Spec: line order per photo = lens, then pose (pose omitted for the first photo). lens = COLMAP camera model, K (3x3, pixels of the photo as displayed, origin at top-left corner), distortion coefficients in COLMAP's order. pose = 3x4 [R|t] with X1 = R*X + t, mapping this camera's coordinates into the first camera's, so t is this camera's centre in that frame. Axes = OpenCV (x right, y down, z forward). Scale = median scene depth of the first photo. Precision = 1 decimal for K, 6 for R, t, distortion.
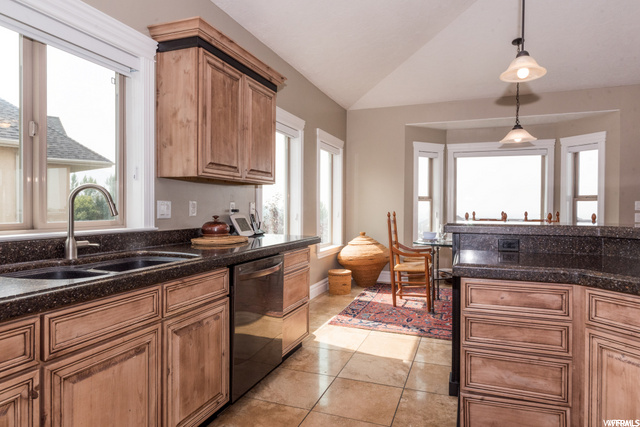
lens RADIAL K [[379.4, 0, 321.0], [0, 379.4, 207.5], [0, 0, 1]] dist [0.026137, 0.000452]
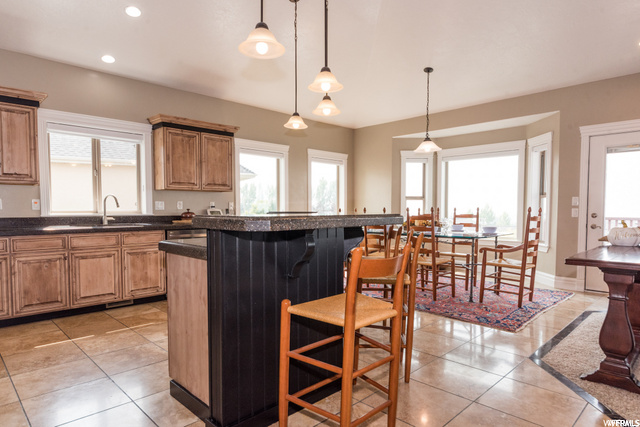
lens RADIAL K [[379.4, 0, 318.3], [0, 379.4, 218.6], [0, 0, 1]] dist [0.026137, 0.000452]
pose [[0.913087, 0.001538, -0.407763, 1.243320], [0.006353, 0.999818, 0.017996, 0.044926], [0.407716, -0.019022, 0.912911, -0.538643]]
